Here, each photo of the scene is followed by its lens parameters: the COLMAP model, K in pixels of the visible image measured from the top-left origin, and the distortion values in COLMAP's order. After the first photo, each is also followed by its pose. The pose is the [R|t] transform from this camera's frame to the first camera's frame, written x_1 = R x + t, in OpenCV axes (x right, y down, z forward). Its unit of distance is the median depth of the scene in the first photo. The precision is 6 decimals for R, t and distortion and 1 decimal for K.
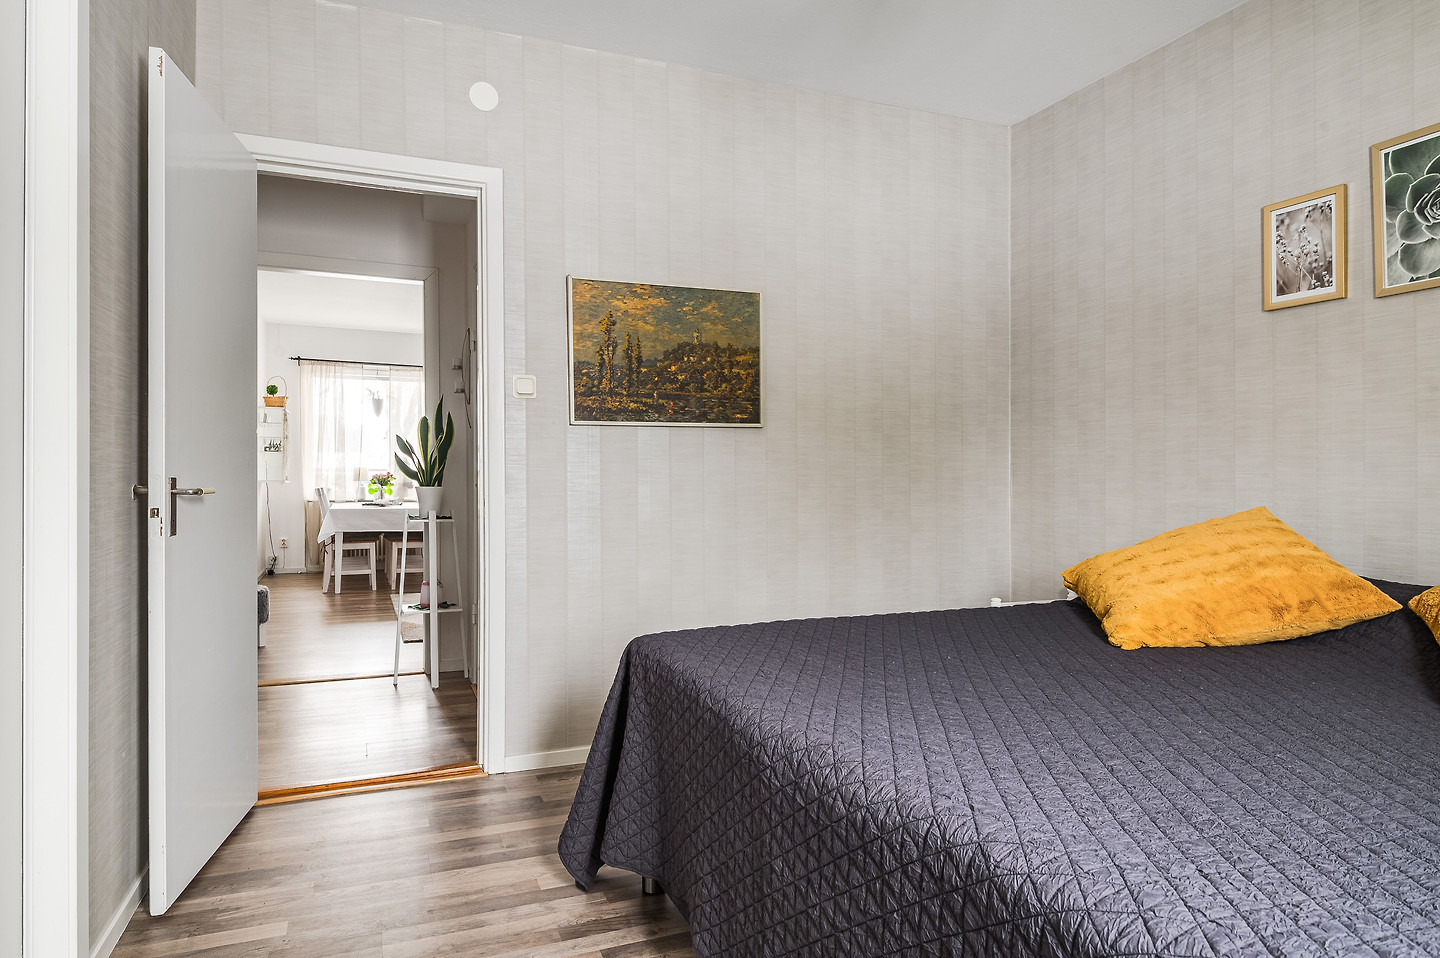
lens RADIAL K [[876.7, 0, 722.0], [0, 876.7, 479.1], [0, 0, 1]] dist [0.002418, 0.000580]
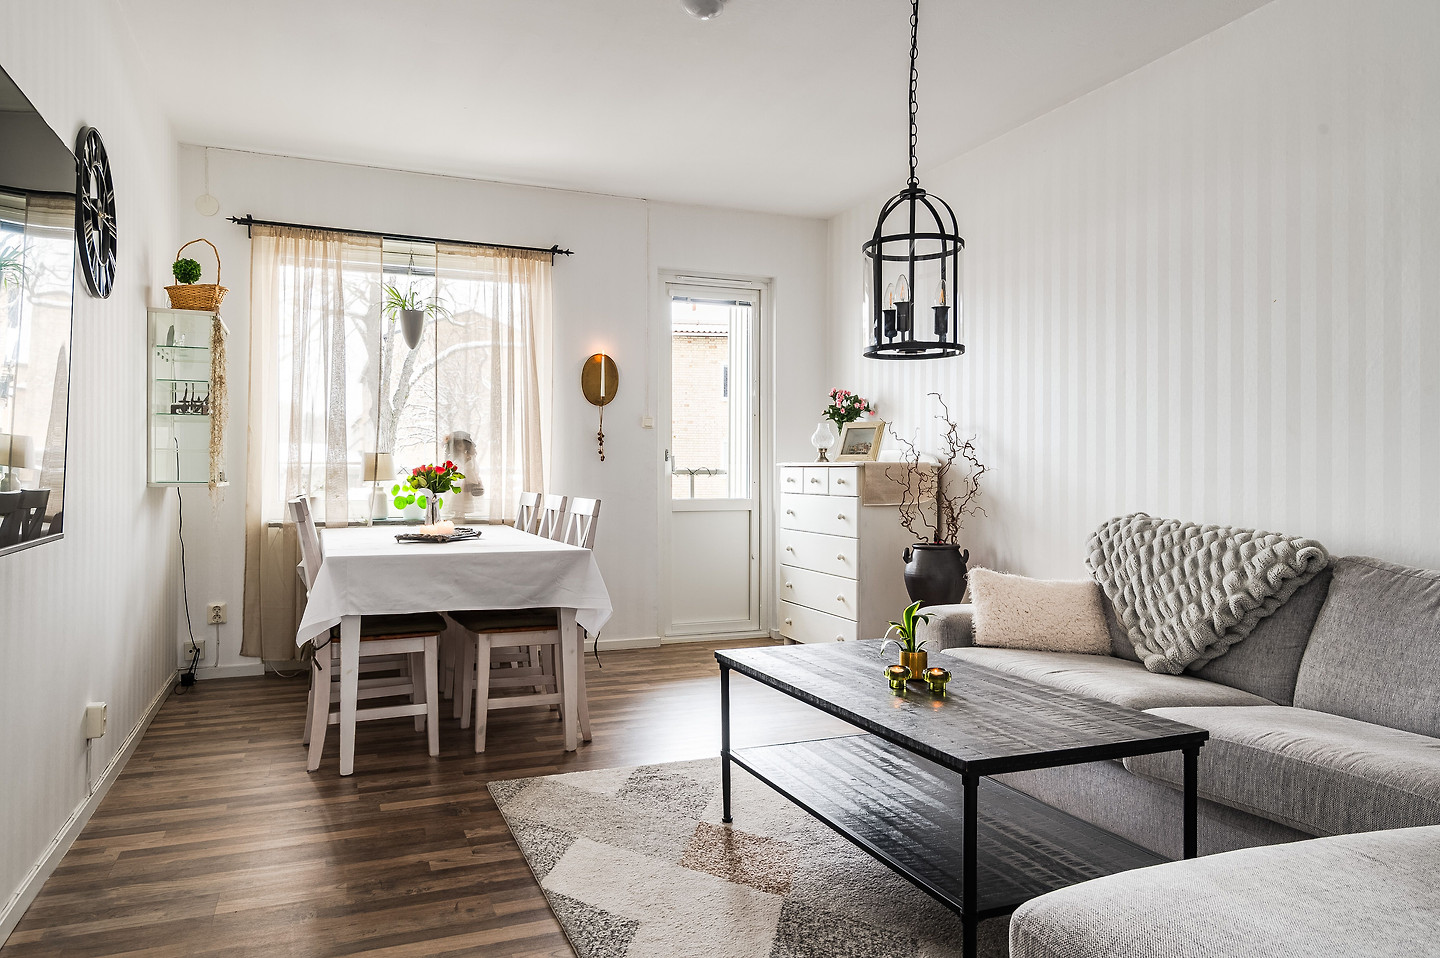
lens RADIAL K [[984.7, 0, 719.6], [0, 984.7, 474.0], [0, 0, 1]] dist [0.005142, 0.001388]
pose [[0.999964, 0.001675, -0.008308, -0.263658], [-0.001669, 0.999998, 0.000722, -0.002622], [0.008309, -0.000708, 0.999965, 0.552669]]
